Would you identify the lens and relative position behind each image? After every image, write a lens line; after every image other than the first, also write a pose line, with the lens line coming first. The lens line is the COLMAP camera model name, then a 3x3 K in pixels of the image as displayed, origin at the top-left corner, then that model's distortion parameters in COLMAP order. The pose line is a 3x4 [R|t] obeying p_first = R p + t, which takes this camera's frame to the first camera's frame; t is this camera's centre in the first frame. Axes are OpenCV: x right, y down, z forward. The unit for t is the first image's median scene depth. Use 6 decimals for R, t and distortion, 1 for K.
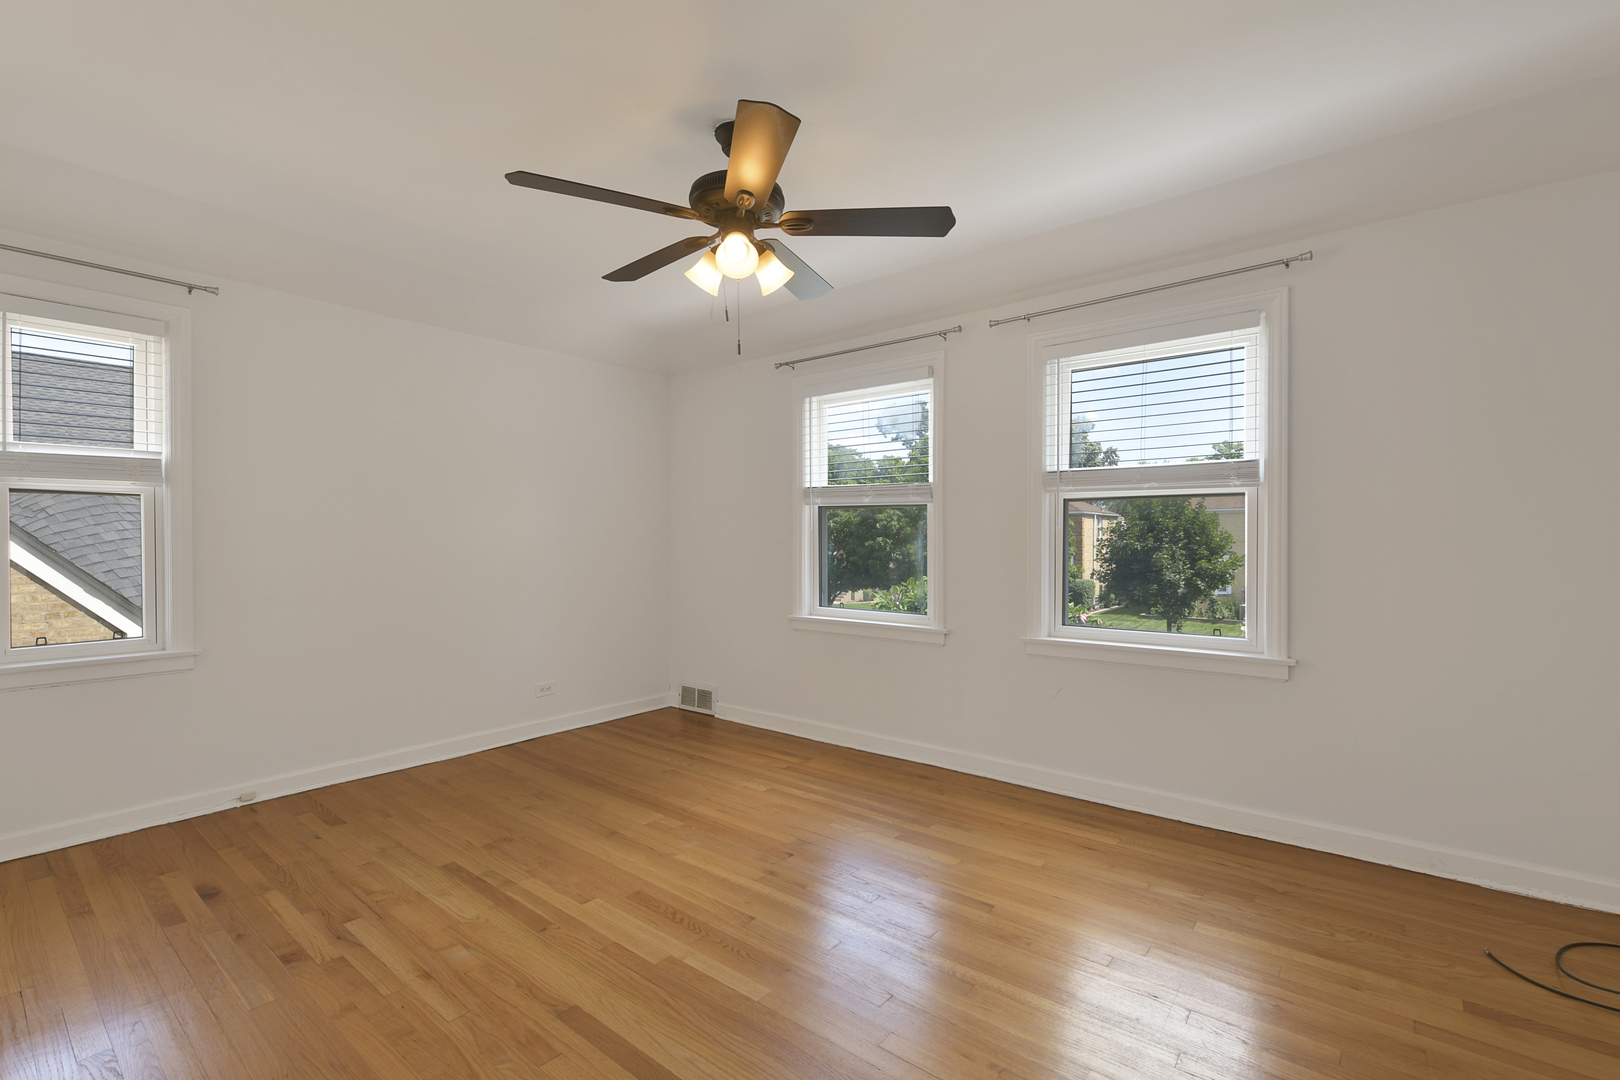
lens RADIAL K [[721.1, 0, 819.3], [0, 721.1, 542.6], [0, 0, 1]] dist [0.002242, -0.000032]
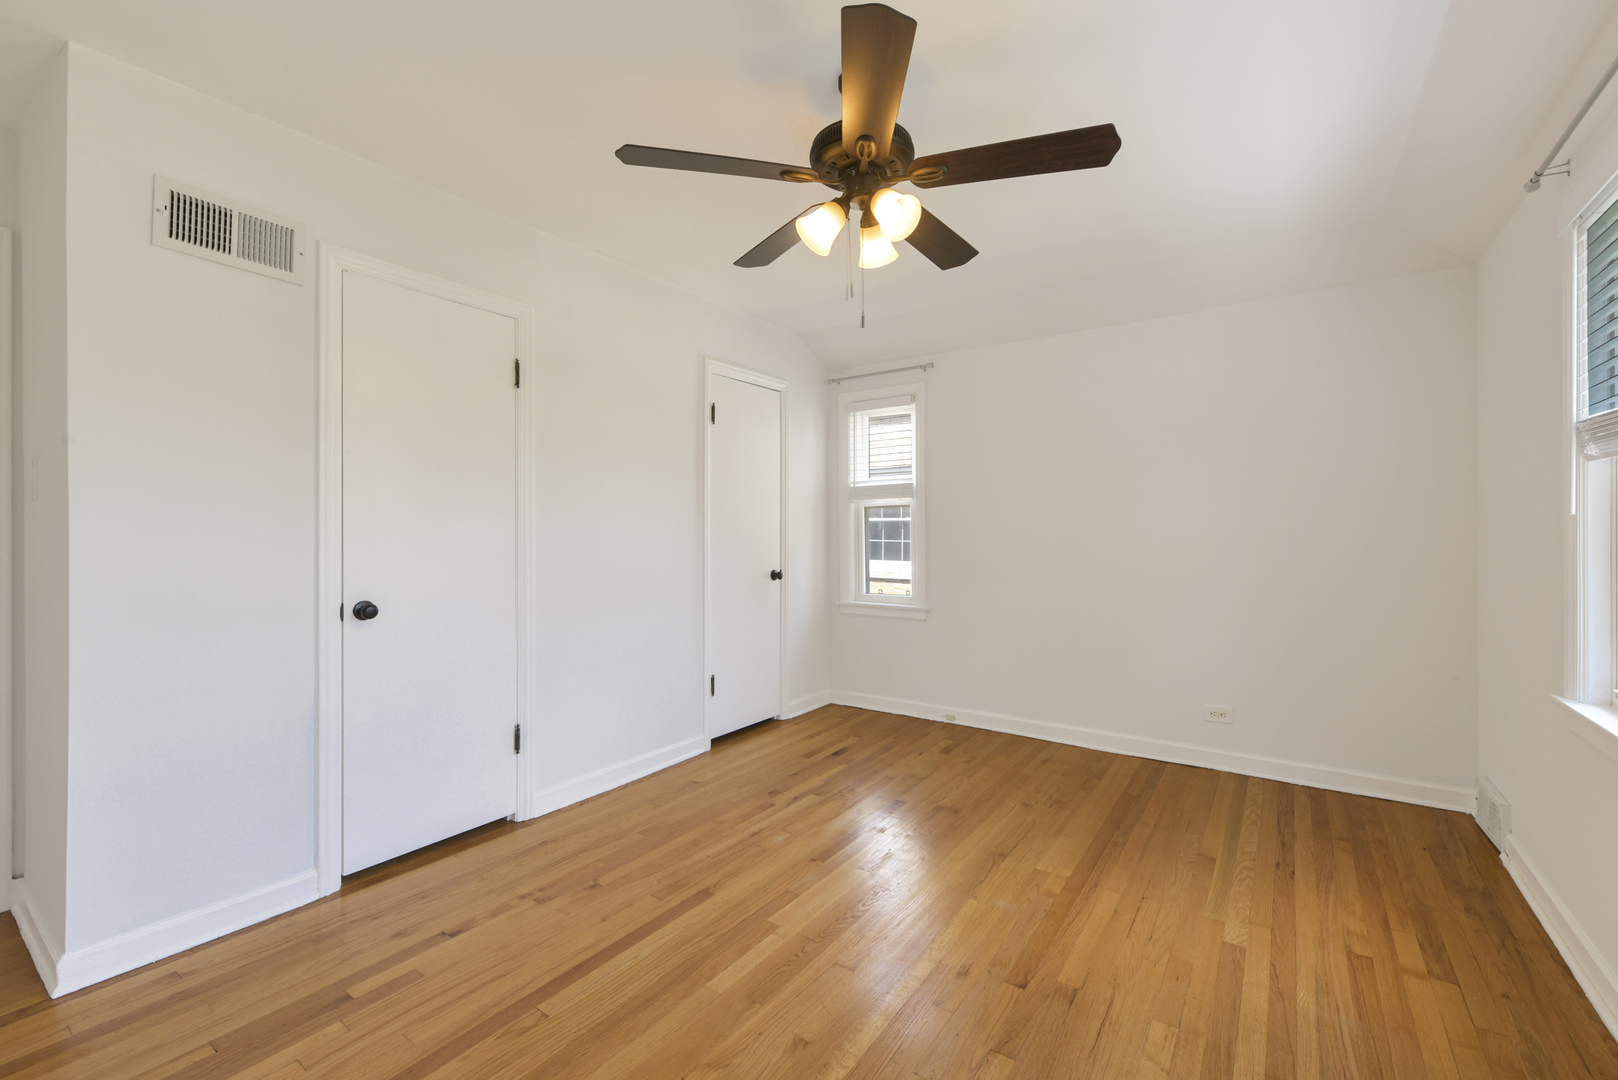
lens RADIAL K [[665.1, 0, 808.5], [0, 665.1, 544.3], [0, 0, 1]] dist [-0.000775, -0.000237]
pose [[0.066565, 0.017795, -0.997623, 0.517443], [-0.008624, 0.999814, 0.017258, -0.015697], [0.997745, 0.007454, 0.066706, 0.635419]]
